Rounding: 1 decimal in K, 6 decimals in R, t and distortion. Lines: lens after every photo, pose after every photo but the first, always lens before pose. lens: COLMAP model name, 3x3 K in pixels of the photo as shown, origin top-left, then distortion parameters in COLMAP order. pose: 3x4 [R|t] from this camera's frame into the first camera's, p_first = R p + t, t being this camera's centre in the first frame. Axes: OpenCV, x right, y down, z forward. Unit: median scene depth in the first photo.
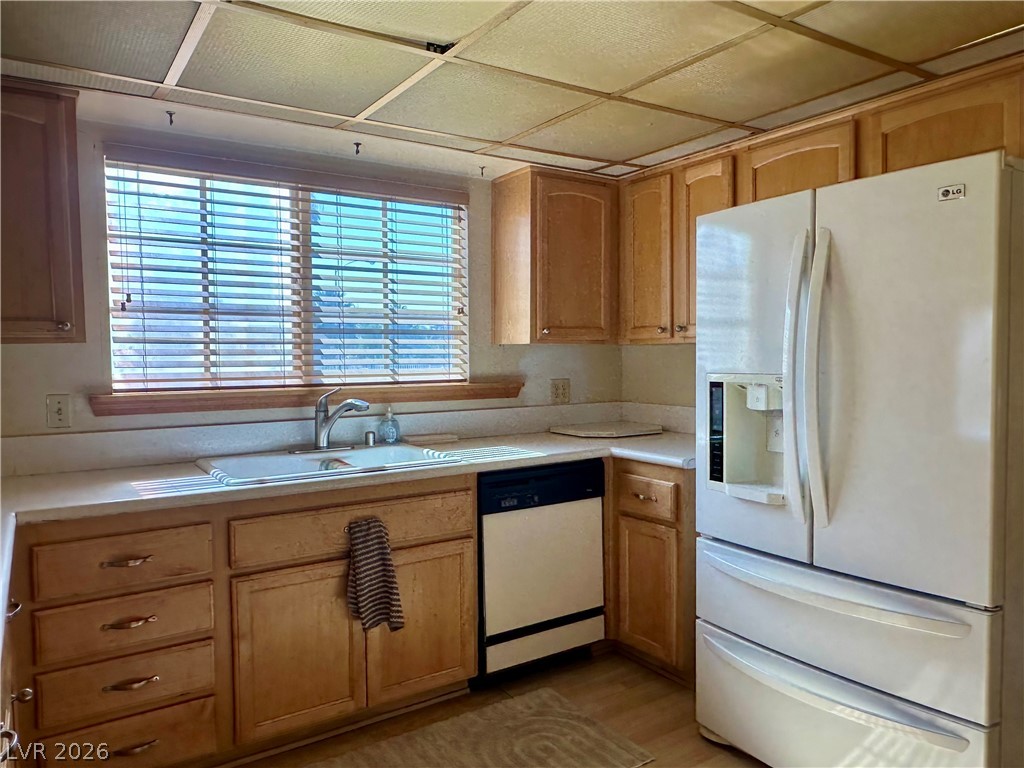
lens RADIAL K [[710.8, 0, 501.7], [0, 710.8, 394.0], [0, 0, 1]] dist [0.001282, -0.003868]
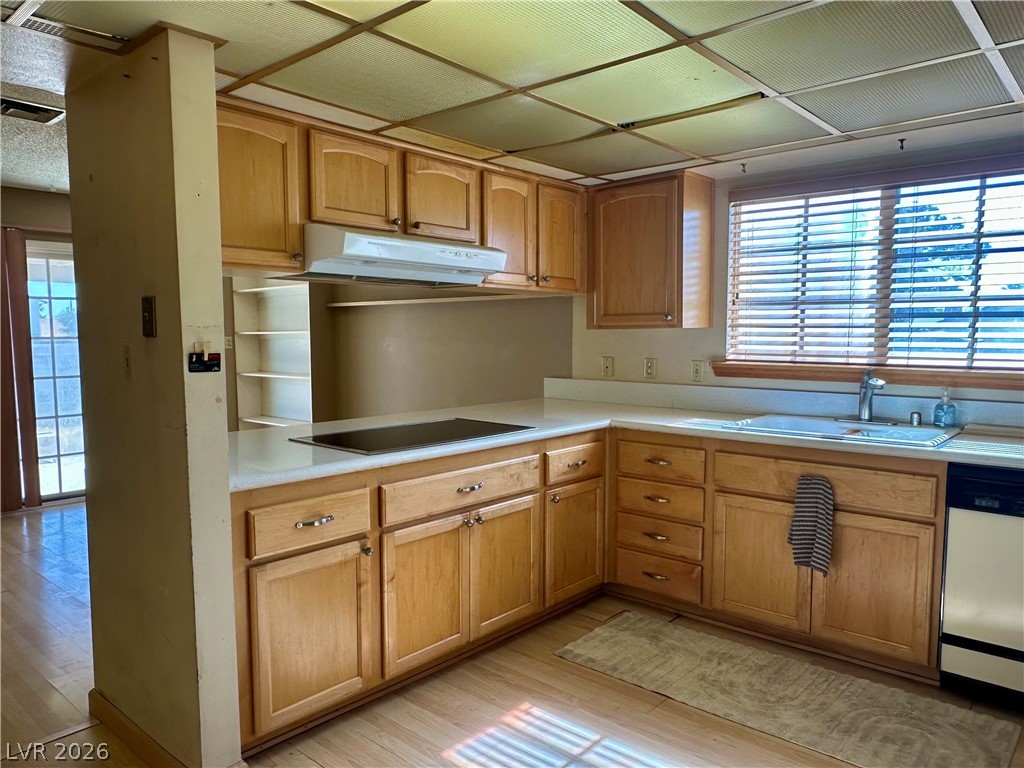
lens RADIAL K [[710.8, 0, 514.3], [0, 710.8, 391.0], [0, 0, 1]] dist [0.001282, -0.003868]
pose [[0.276372, 0.086316, -0.957167, 0.701998], [-0.060515, 0.995545, 0.072304, -0.019365], [0.959144, 0.037940, 0.280364, 0.155459]]
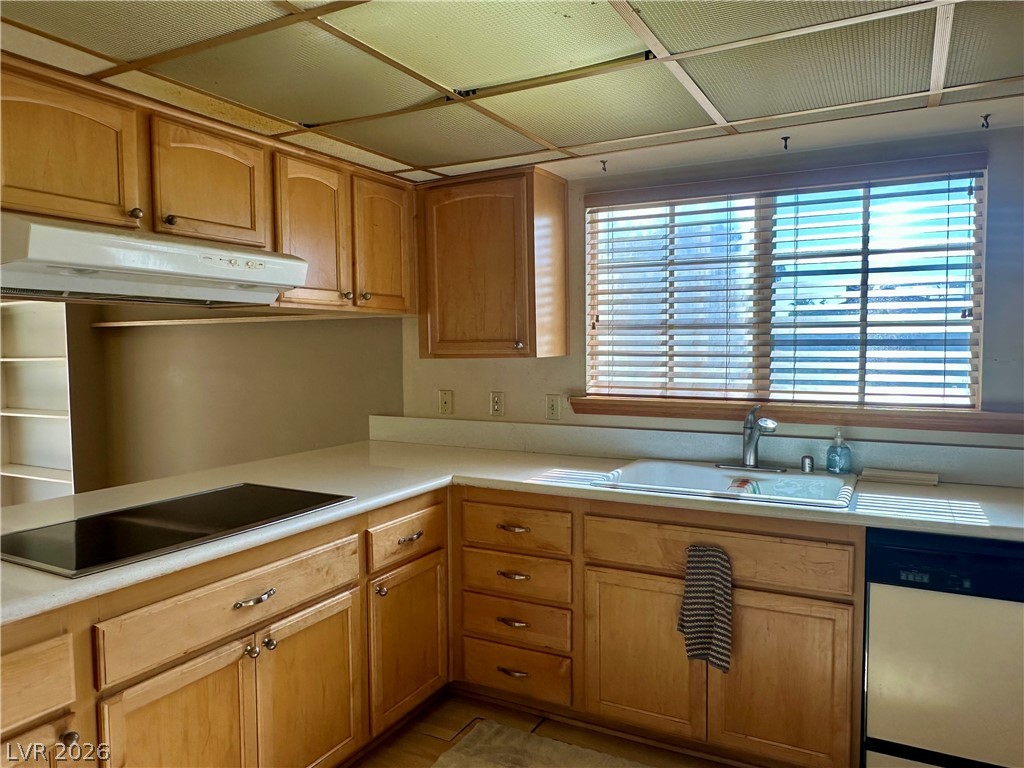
lens RADIAL K [[710.8, 0, 511.1], [0, 710.8, 388.5], [0, 0, 1]] dist [0.001282, -0.003868]
pose [[0.484639, 0.057081, -0.872850, 0.443252], [-0.049302, 0.998065, 0.037895, -0.051482], [0.873324, 0.024668, 0.486515, 0.261499]]
